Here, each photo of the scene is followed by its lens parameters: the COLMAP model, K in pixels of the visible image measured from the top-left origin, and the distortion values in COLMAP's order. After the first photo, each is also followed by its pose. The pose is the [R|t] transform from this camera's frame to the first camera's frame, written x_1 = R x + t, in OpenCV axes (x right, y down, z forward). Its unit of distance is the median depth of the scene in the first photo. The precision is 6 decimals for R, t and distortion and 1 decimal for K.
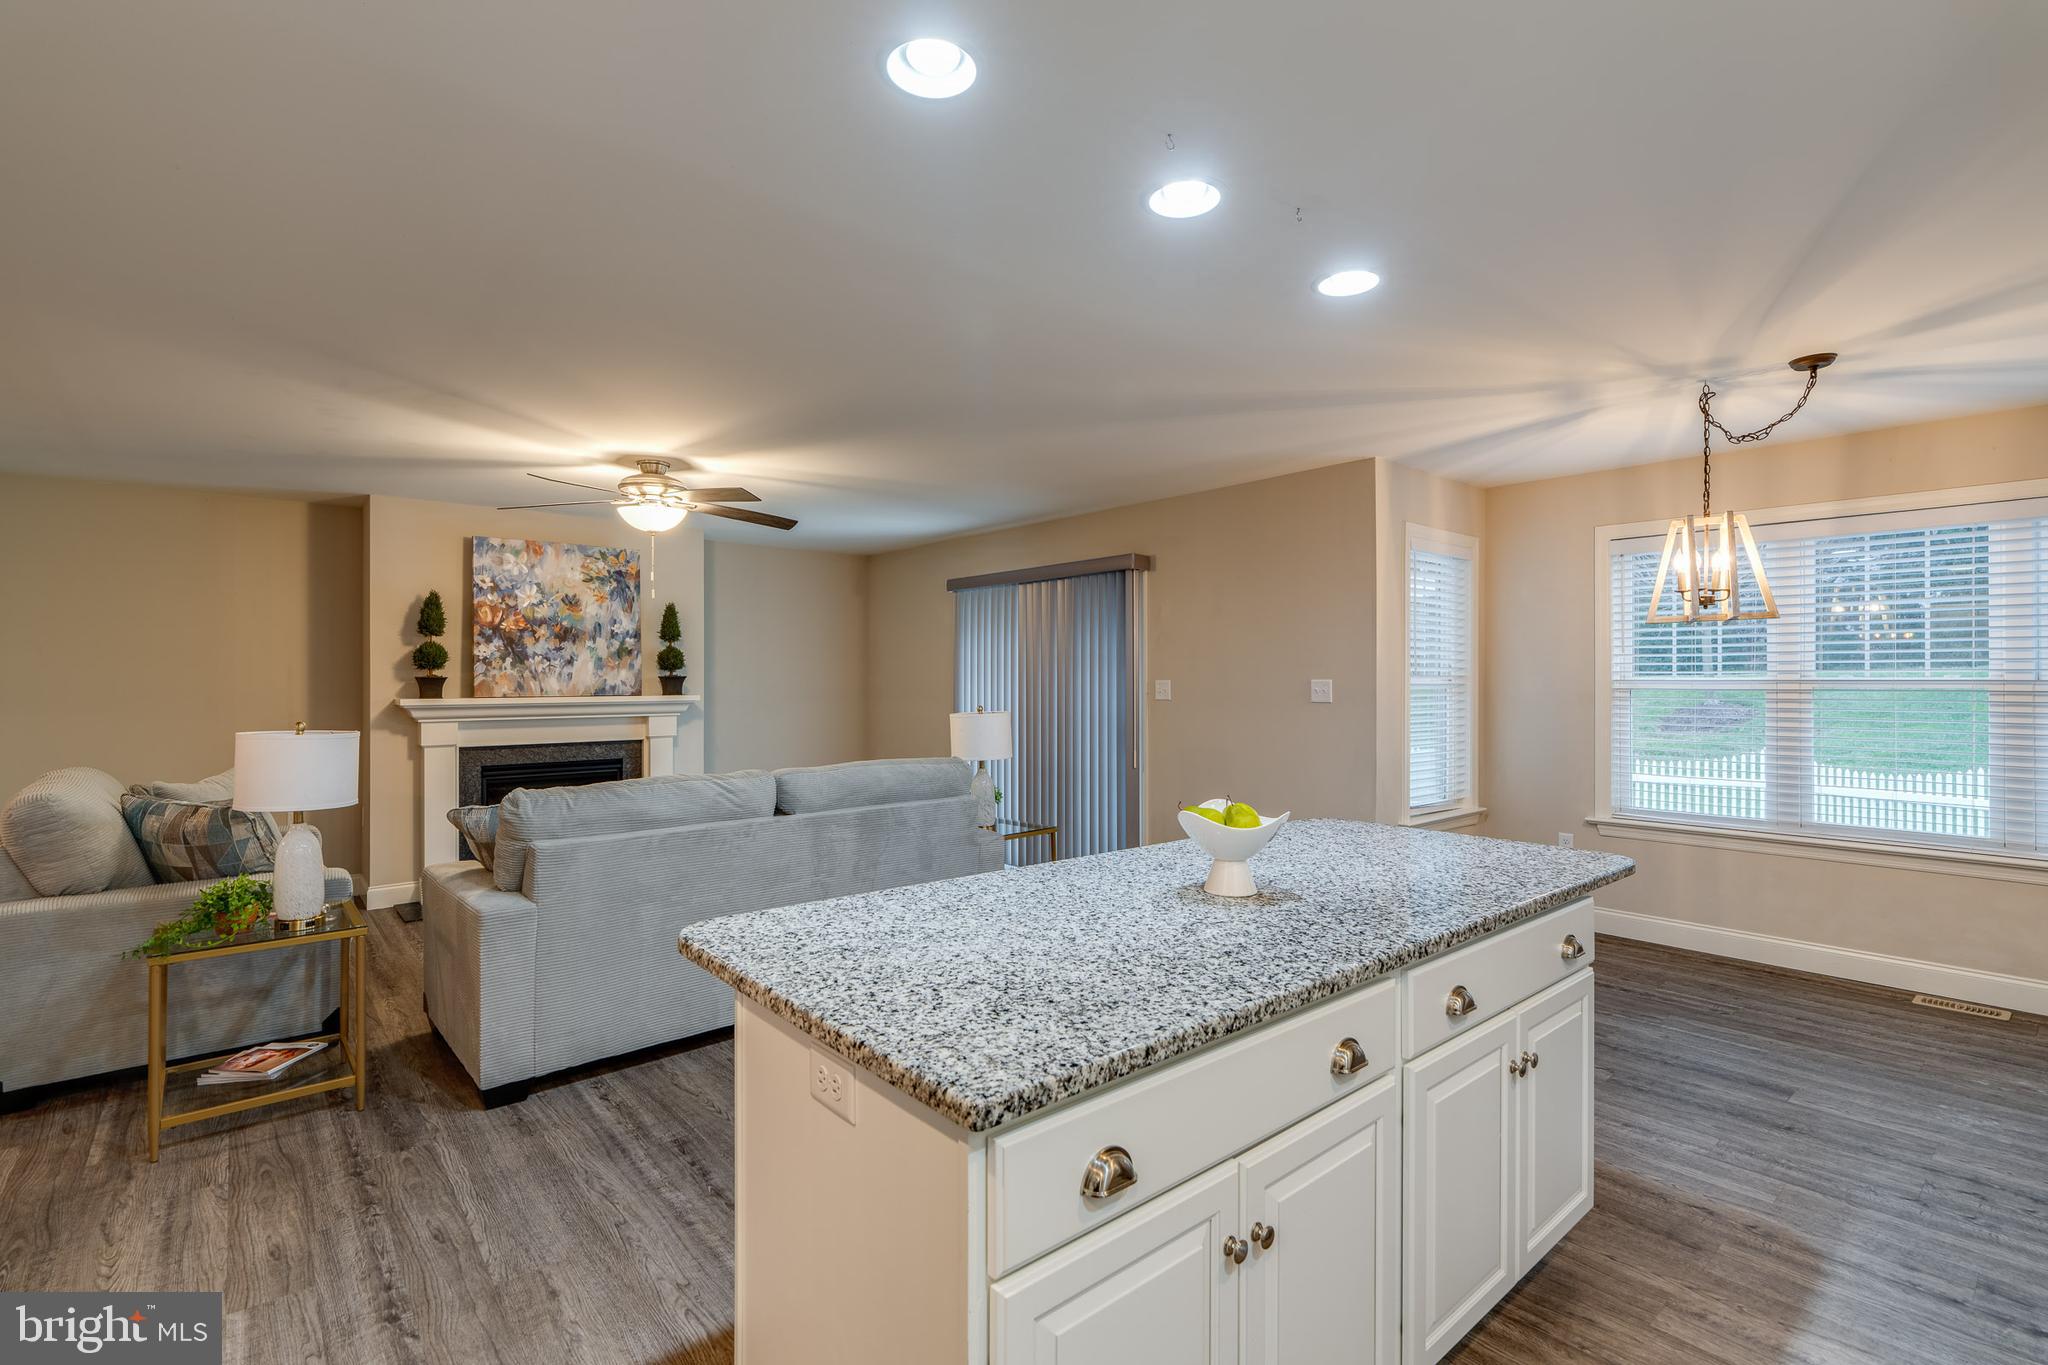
lens RADIAL K [[931.7, 0, 1021.3], [0, 931.7, 671.3], [0, 0, 1]] dist [-0.002613, 0.000889]
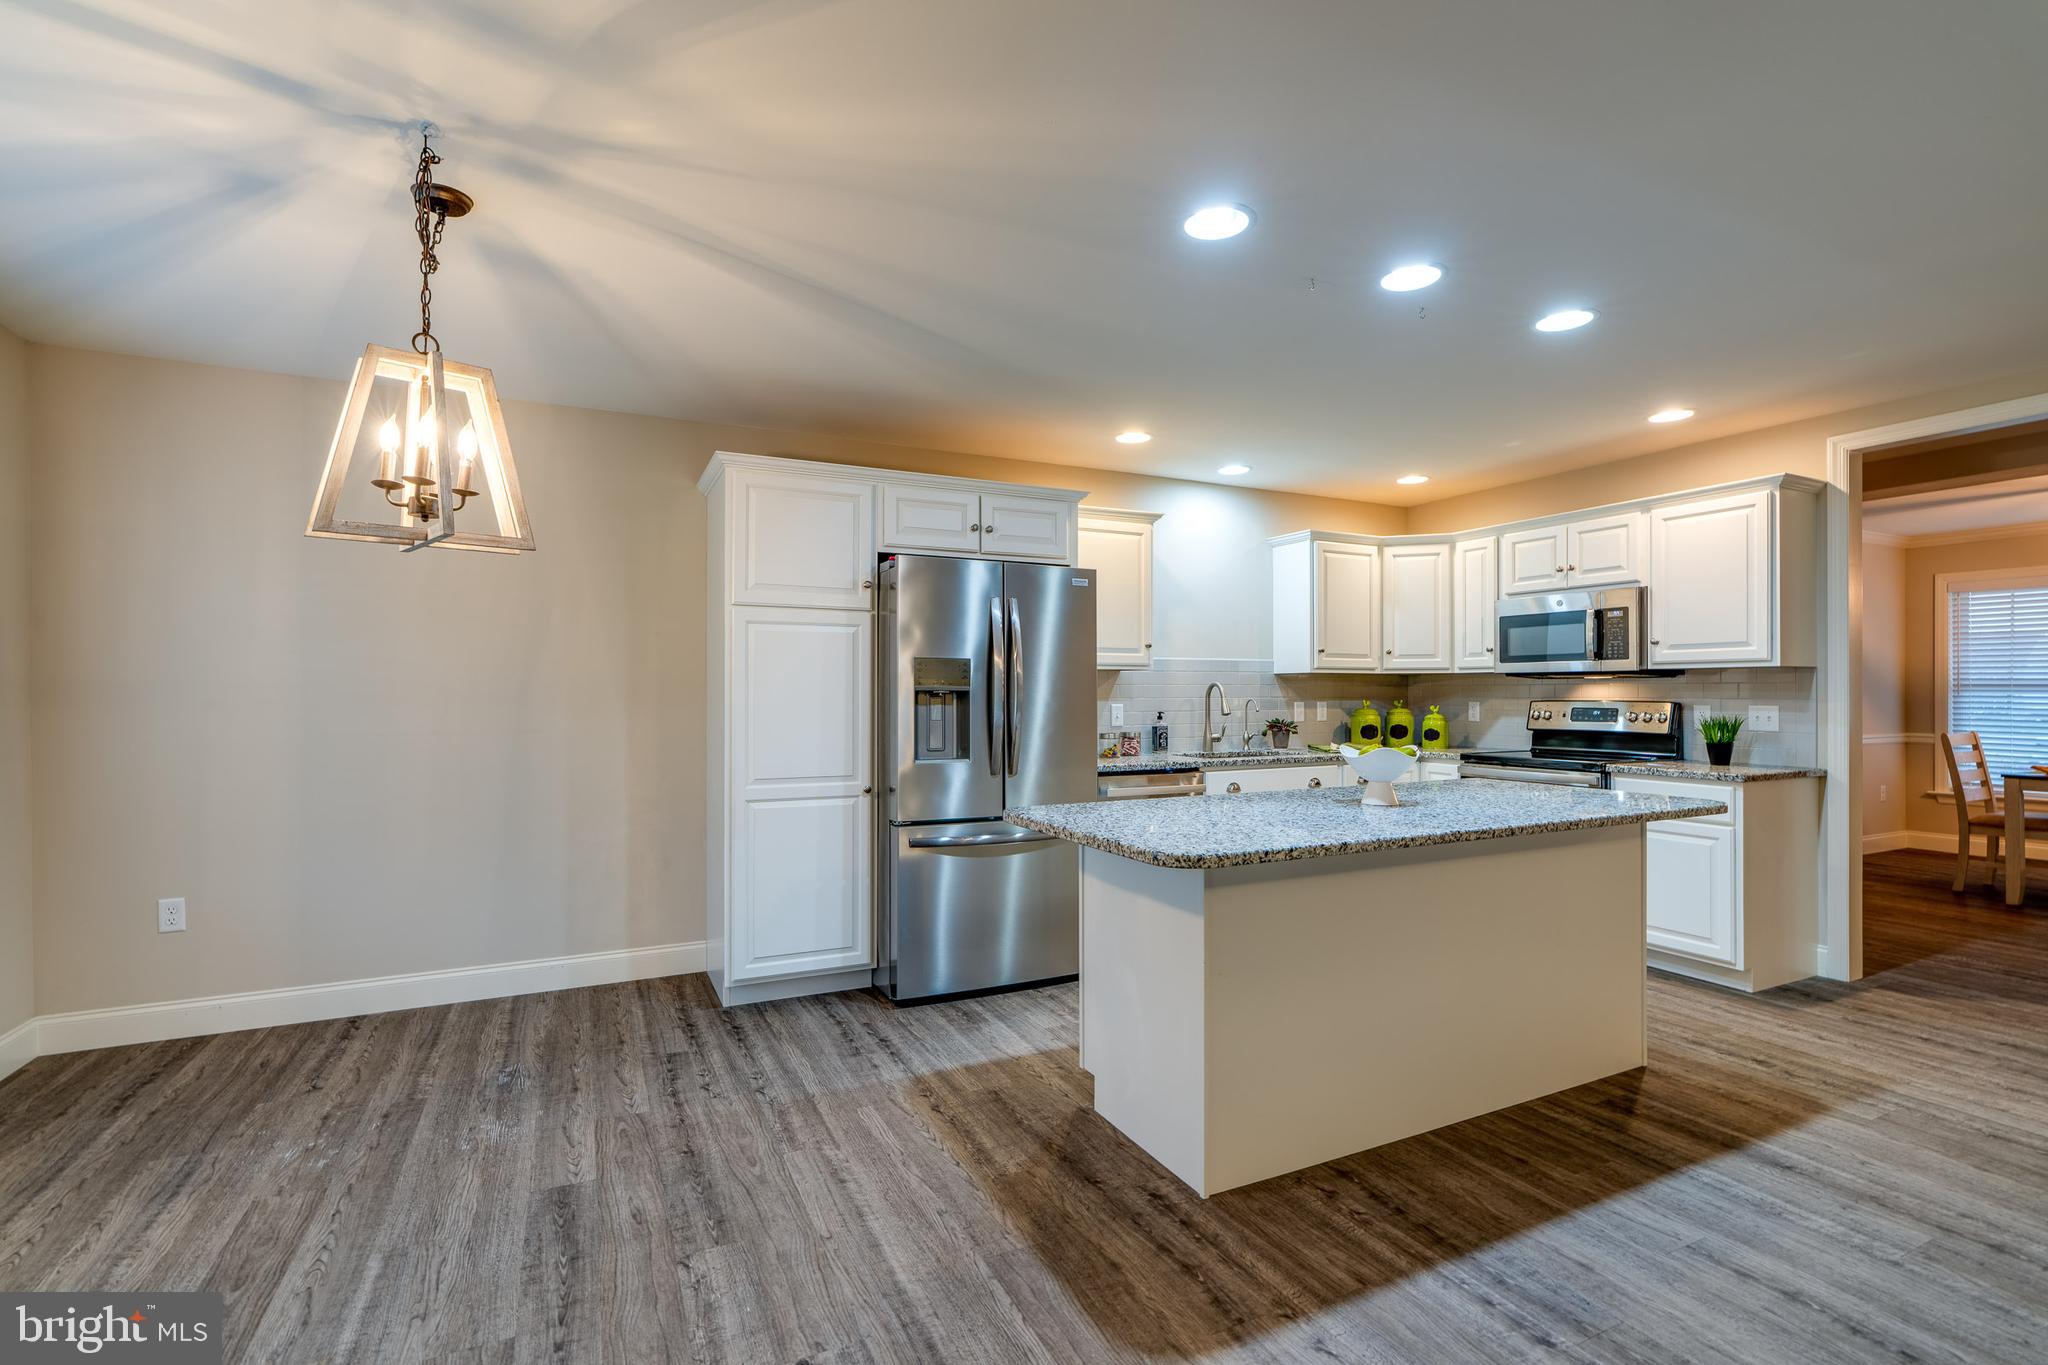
lens RADIAL K [[922.0, 0, 1020.7], [0, 922.0, 689.9], [0, 0, 1]] dist [-0.003106, 0.000974]
pose [[-0.968776, 0.001431, 0.247934, 0.138030], [-0.000911, 0.999956, -0.009332, 0.024442], [-0.247936, -0.009266, -0.968732, 0.852606]]
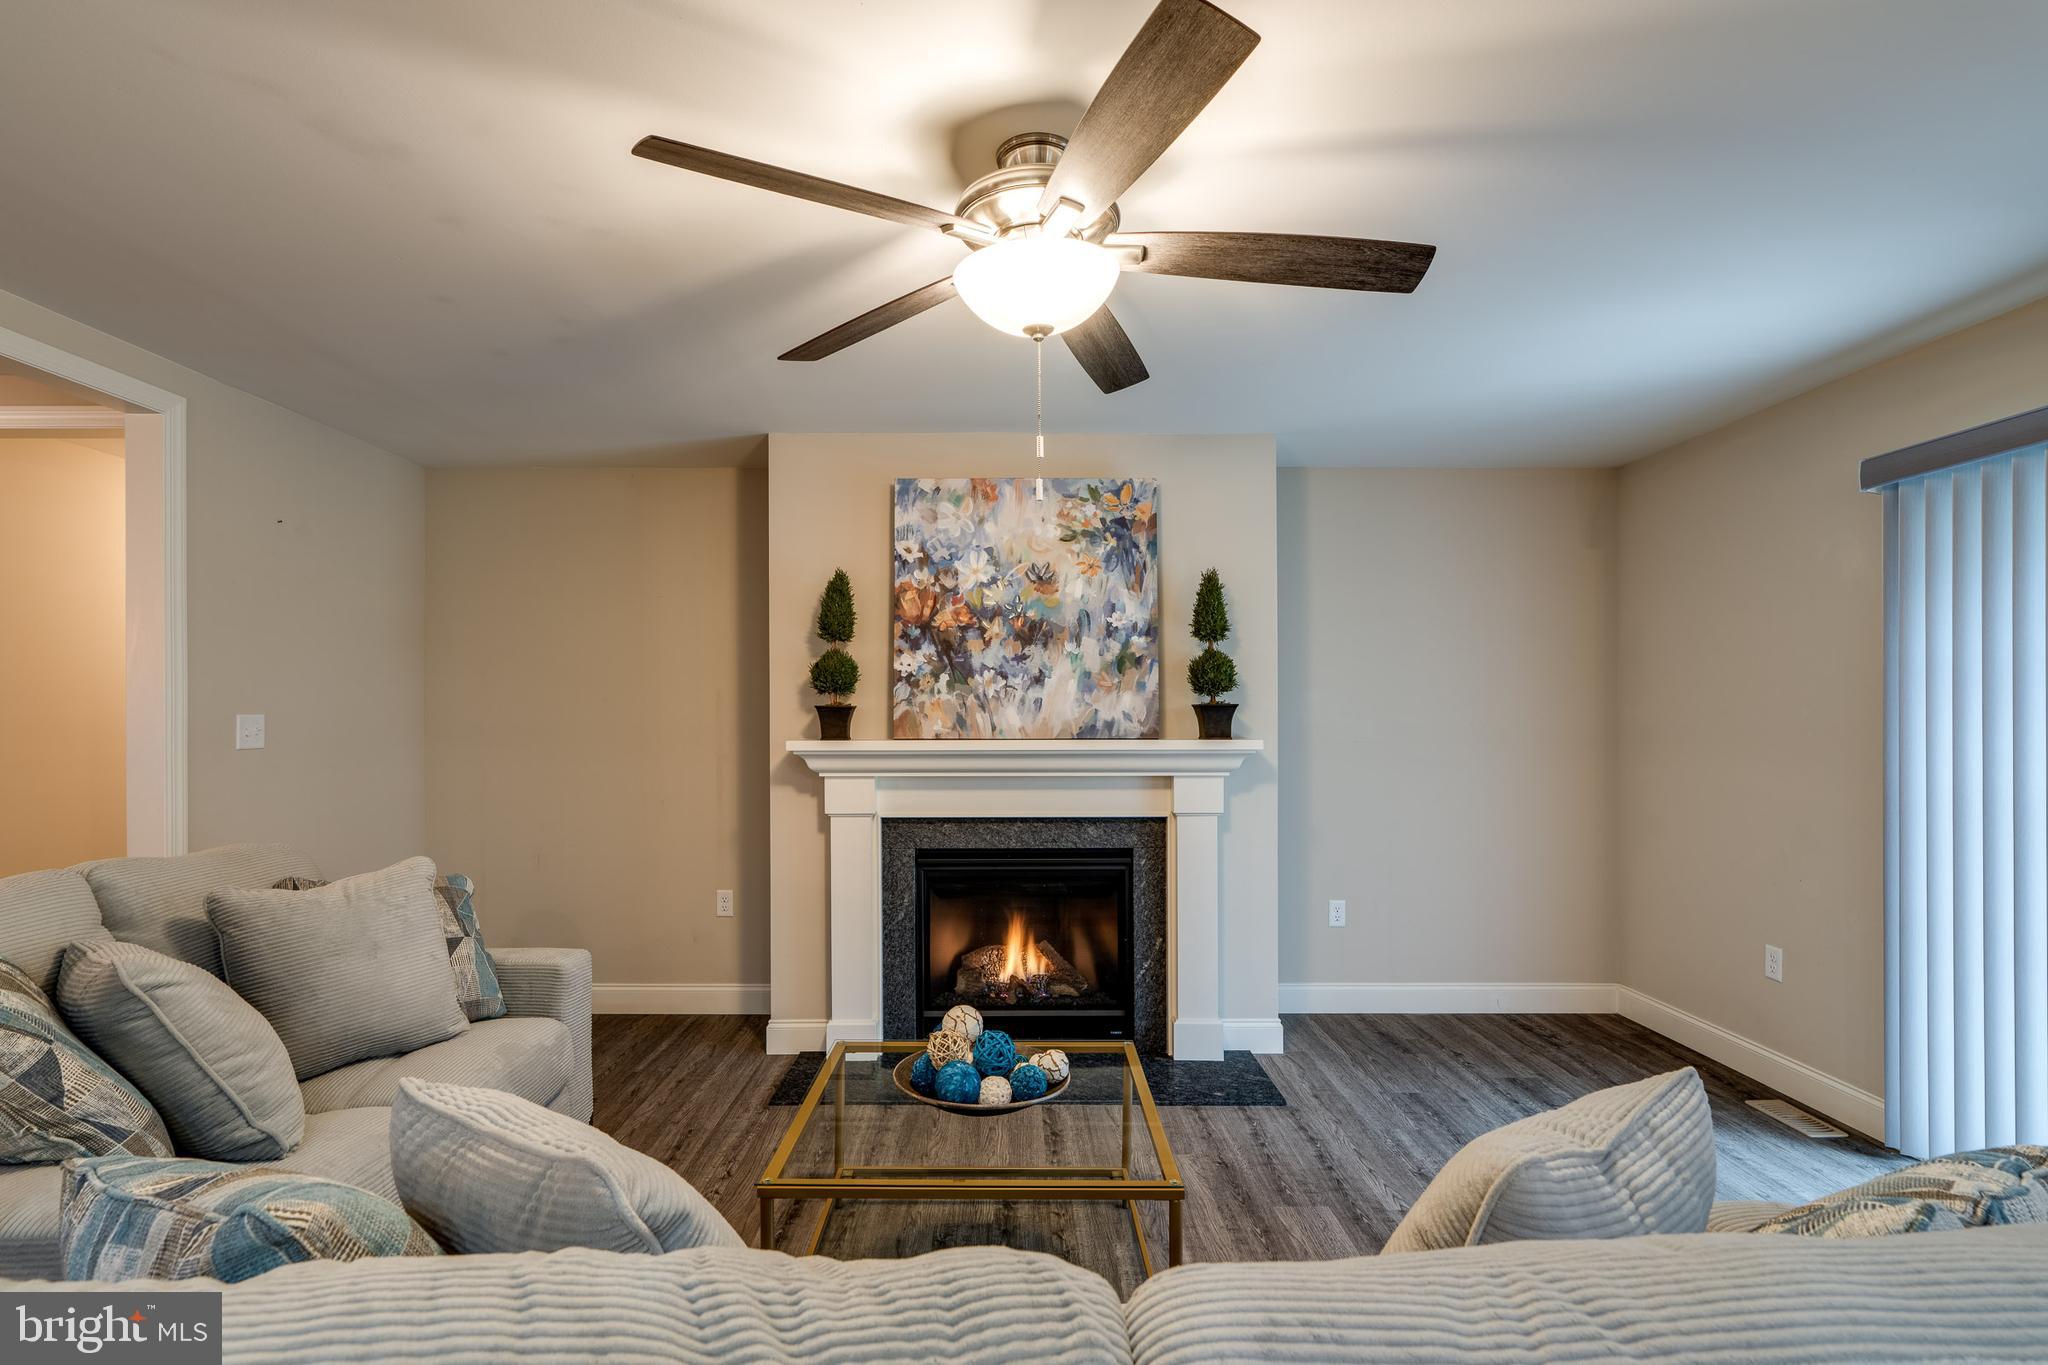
lens RADIAL K [[960.2, 0, 1010.5], [0, 960.2, 716.6], [0, 0, 1]] dist [-0.005845, 0.000107]
pose [[0.763684, 0.000671, -0.645590, -0.115354], [0.006837, 0.999935, 0.009126, 0.007511], [0.645554, -0.011383, 0.763630, 0.549759]]
